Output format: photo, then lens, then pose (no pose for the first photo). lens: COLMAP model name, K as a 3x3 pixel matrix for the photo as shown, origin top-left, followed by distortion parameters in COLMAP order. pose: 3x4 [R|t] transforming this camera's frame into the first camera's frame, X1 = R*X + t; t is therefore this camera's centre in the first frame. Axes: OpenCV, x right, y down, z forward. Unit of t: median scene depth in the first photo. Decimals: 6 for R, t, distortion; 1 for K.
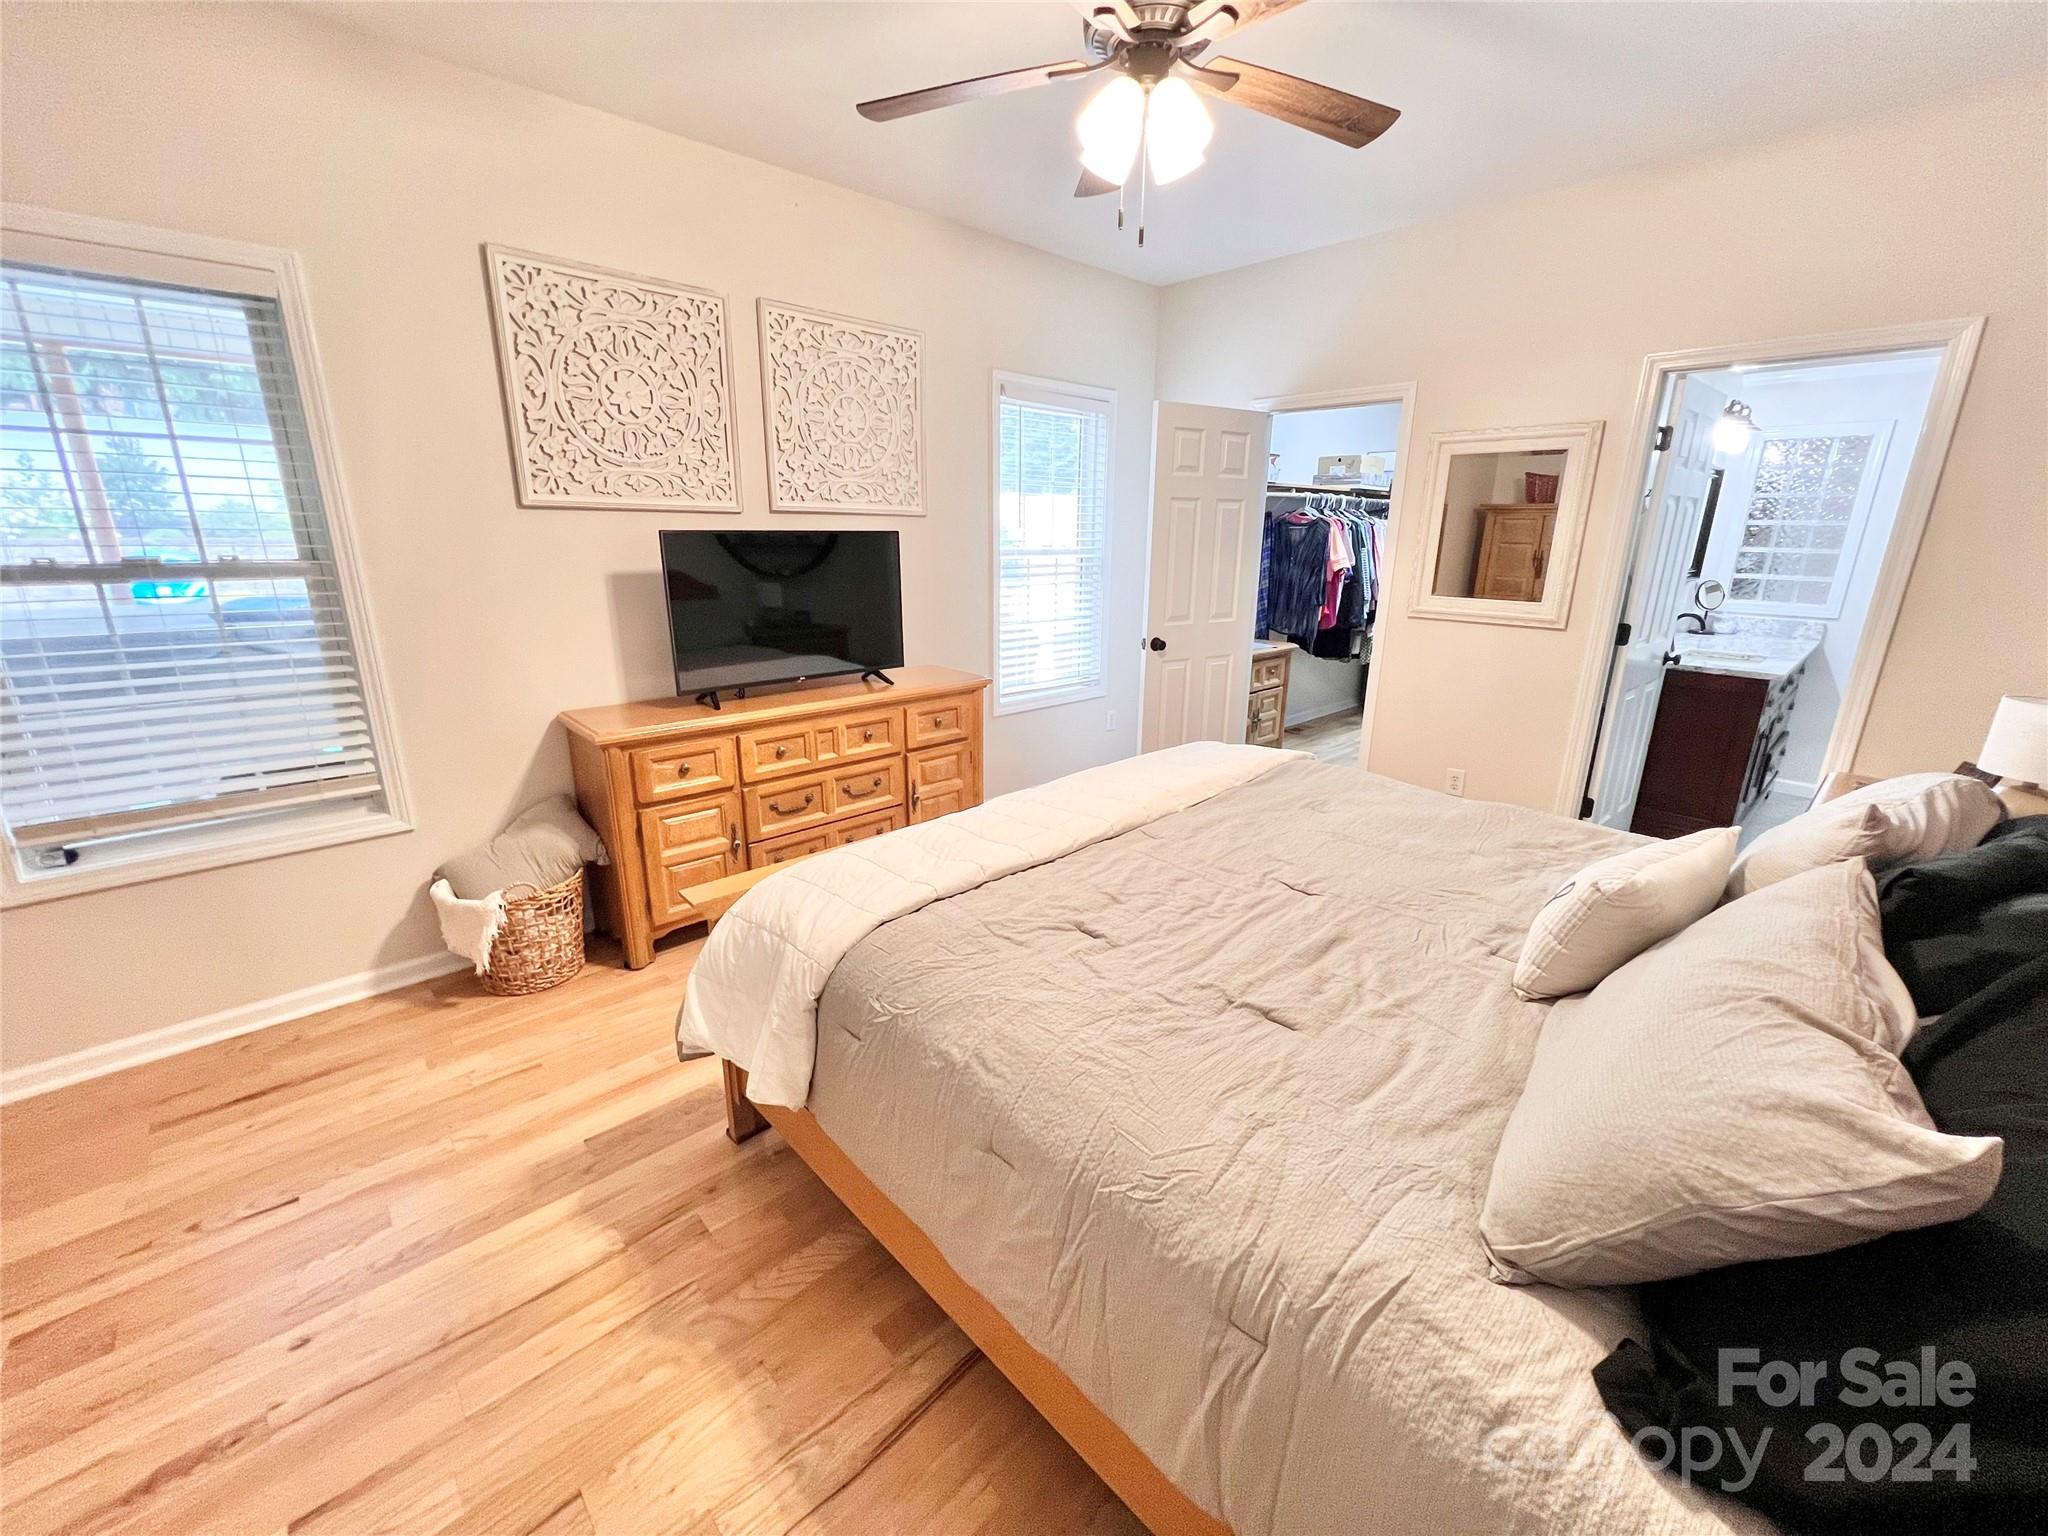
lens RADIAL K [[812.7, 0, 1013.7], [0, 812.7, 764.5], [0, 0, 1]] dist [0.000549, 0.000229]
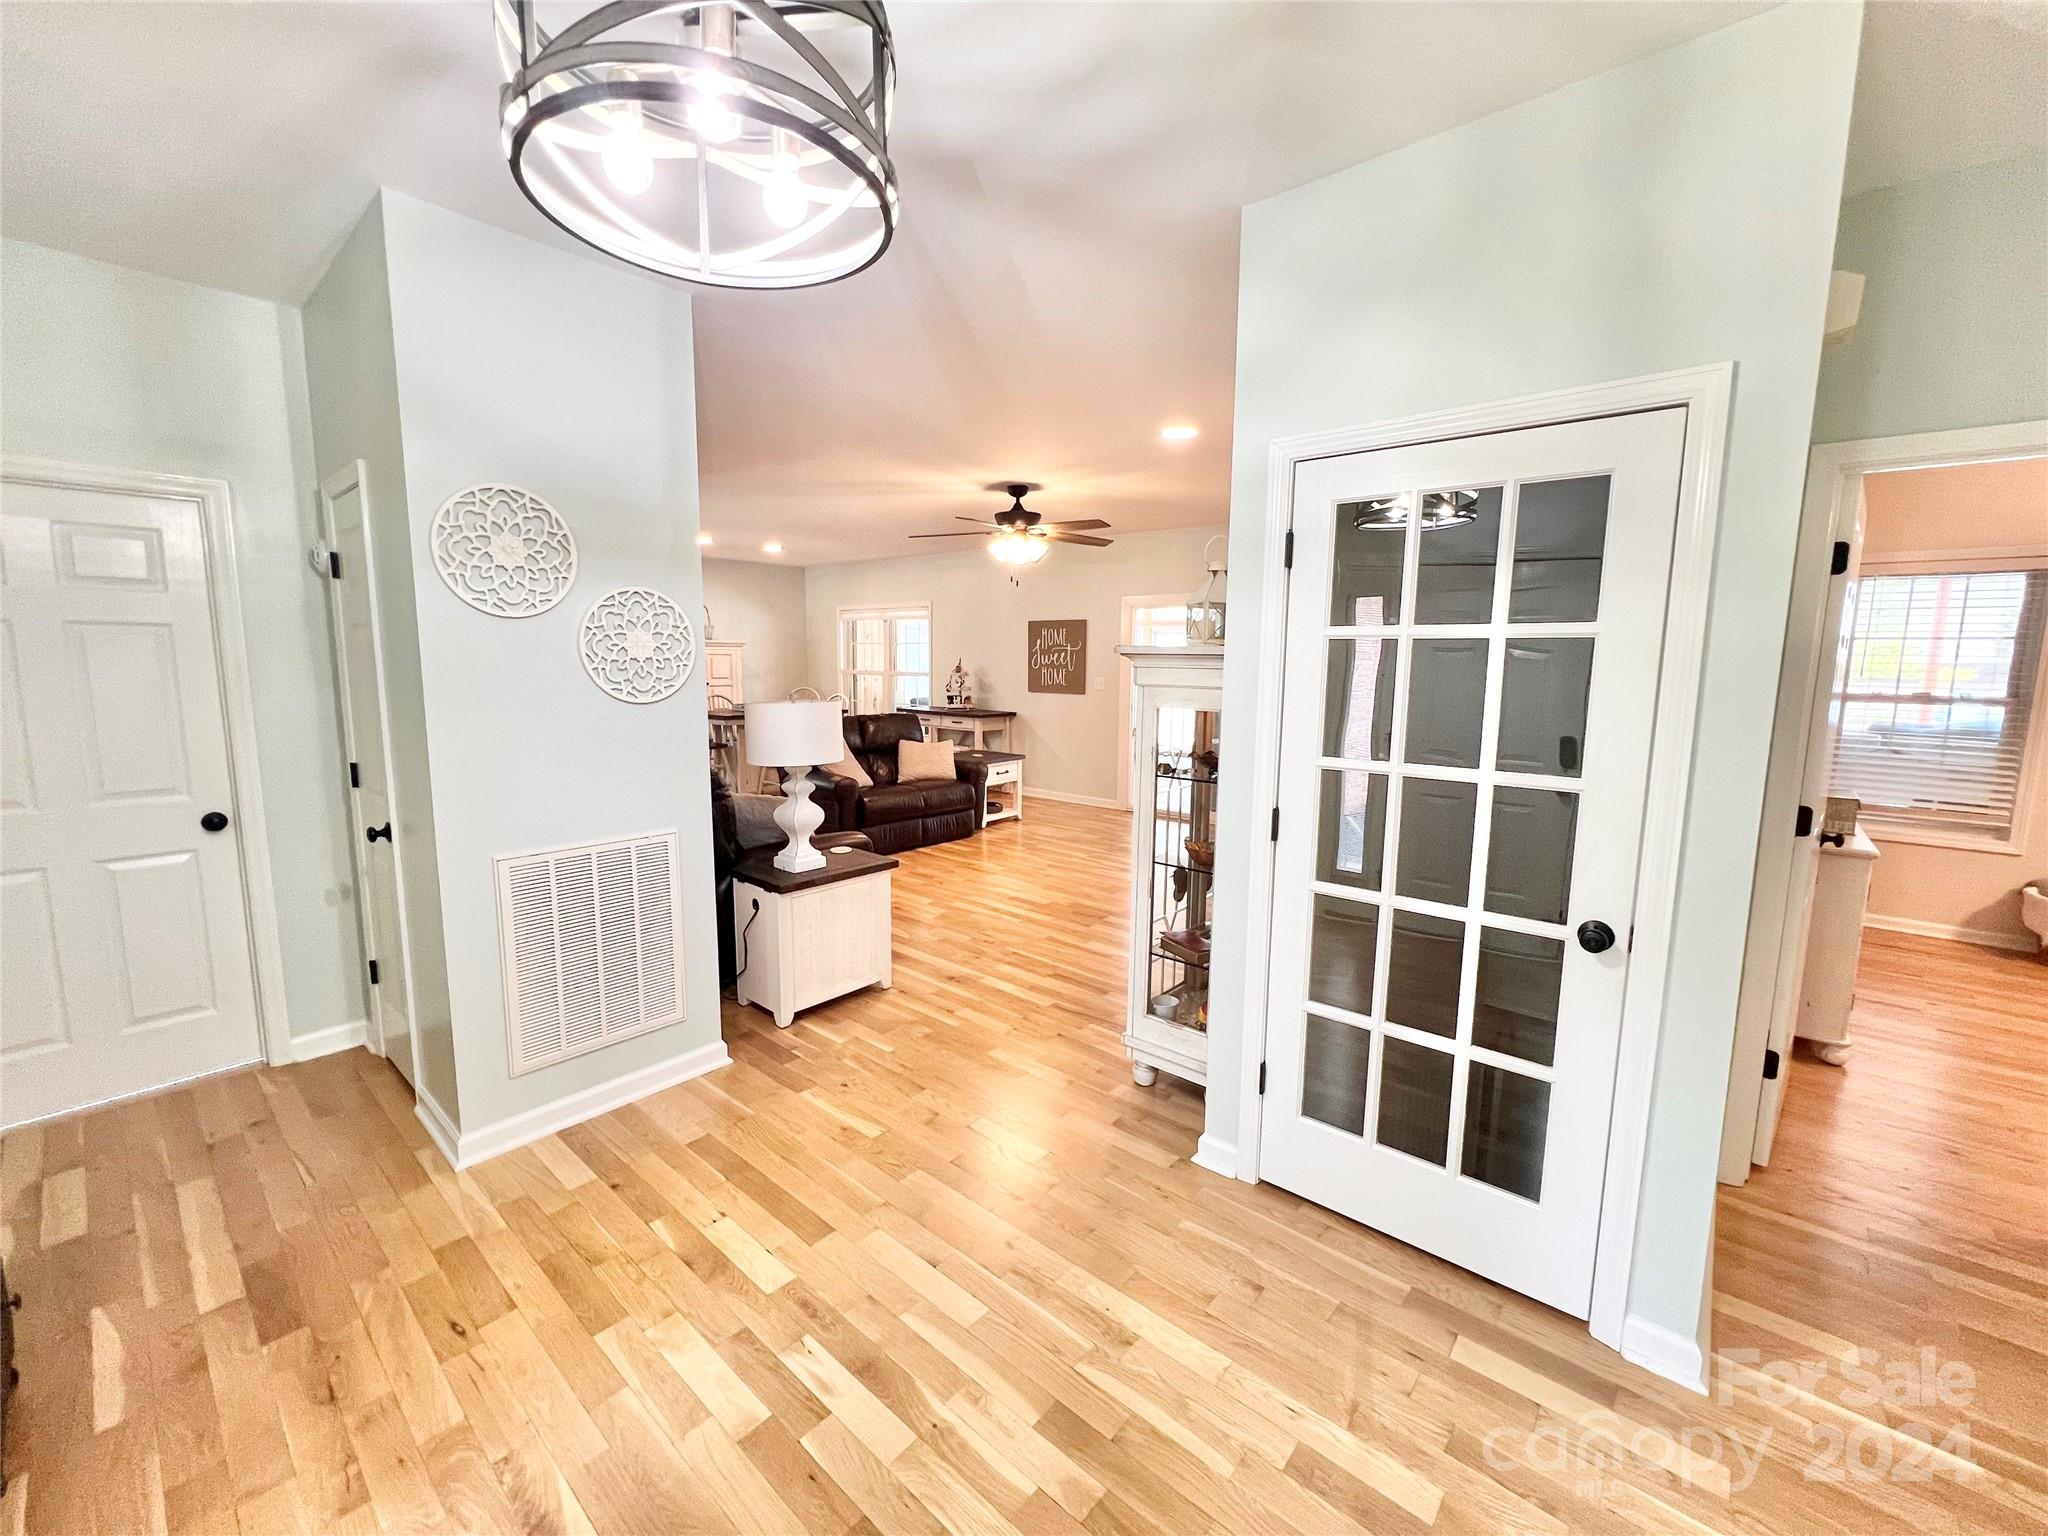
lens RADIAL K [[812.7, 0, 1015.0], [0, 812.7, 760.5], [0, 0, 1]] dist [0.000549, 0.000229]
pose [[0.104248, 0.121268, -0.987130, 0.703230], [-0.282881, 0.955159, 0.087466, 0.347021], [0.953473, 0.270122, 0.133878, -1.301817]]
